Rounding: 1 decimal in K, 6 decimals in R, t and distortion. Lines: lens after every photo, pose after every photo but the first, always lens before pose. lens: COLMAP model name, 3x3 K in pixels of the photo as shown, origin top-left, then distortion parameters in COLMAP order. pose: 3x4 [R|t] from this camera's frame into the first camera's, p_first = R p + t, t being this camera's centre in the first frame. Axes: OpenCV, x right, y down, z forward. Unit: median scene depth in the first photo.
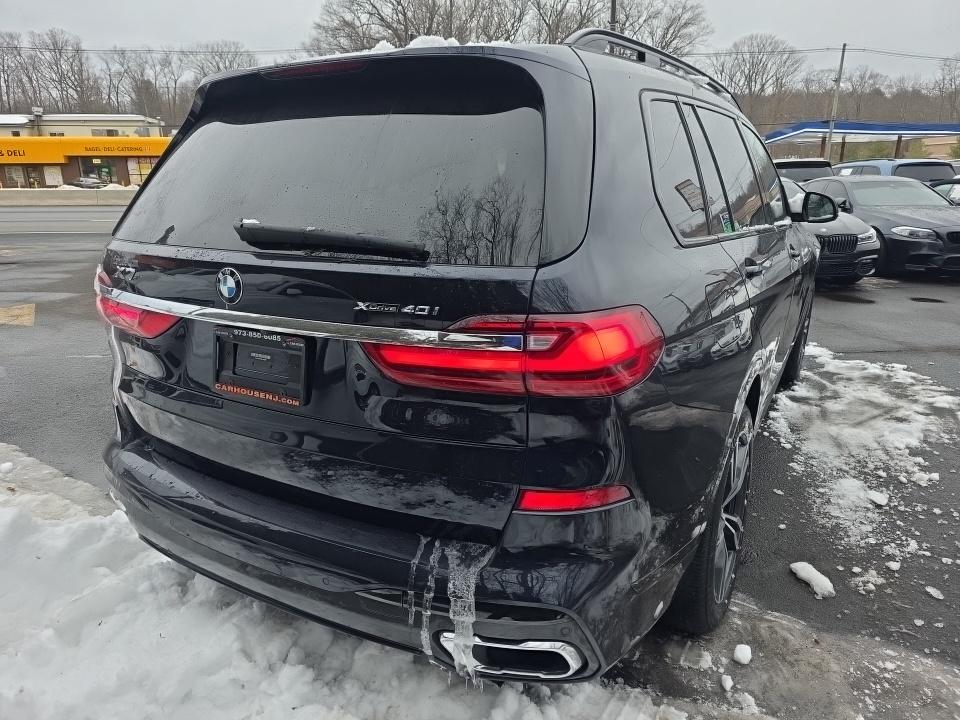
lens RADIAL K [[647.0, 0, 481.7], [0, 647.0, 361.9], [0, 0, 1]] dist [0.039374, 0.000097]
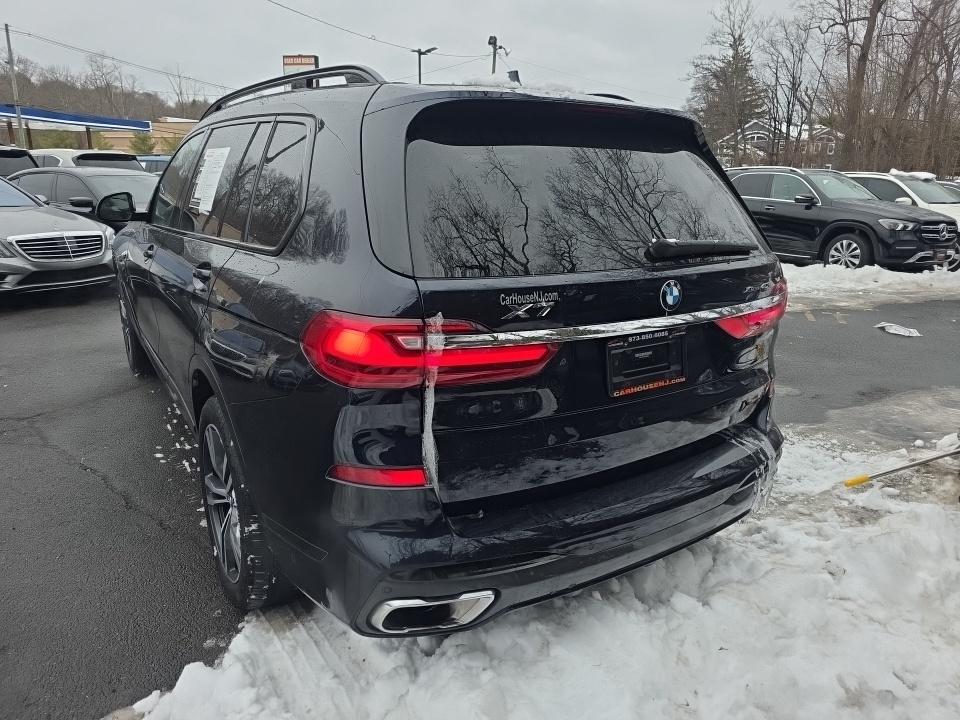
lens RADIAL K [[637.4, 0, 478.9], [0, 637.4, 346.1], [0, 0, 1]] dist [0.045198, -0.030419]
pose [[0.484193, -0.220143, 0.846814, -1.589481], [0.222353, 0.967016, 0.124254, -0.253874], [-0.846236, 0.128128, 0.517172, 0.710758]]
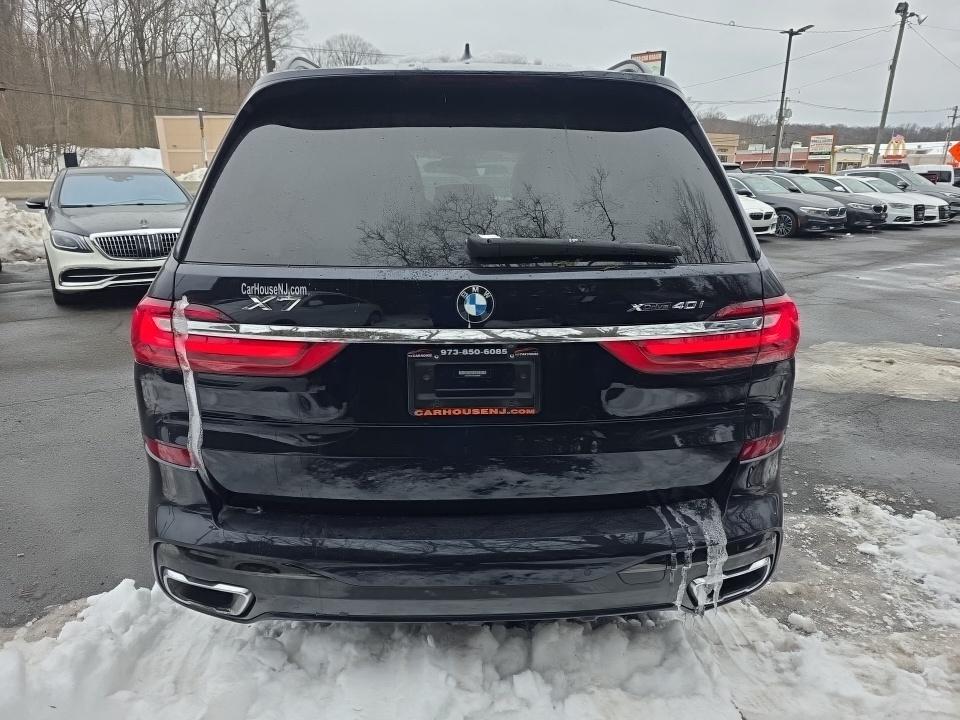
lens RADIAL K [[637.4, 0, 478.9], [0, 637.4, 346.1], [0, 0, 1]] dist [0.045198, -0.030419]
pose [[0.859385, -0.136987, 0.492639, -0.871533], [0.139266, 0.989729, 0.032269, -0.085342], [-0.491999, 0.040877, 0.869636, 0.171084]]
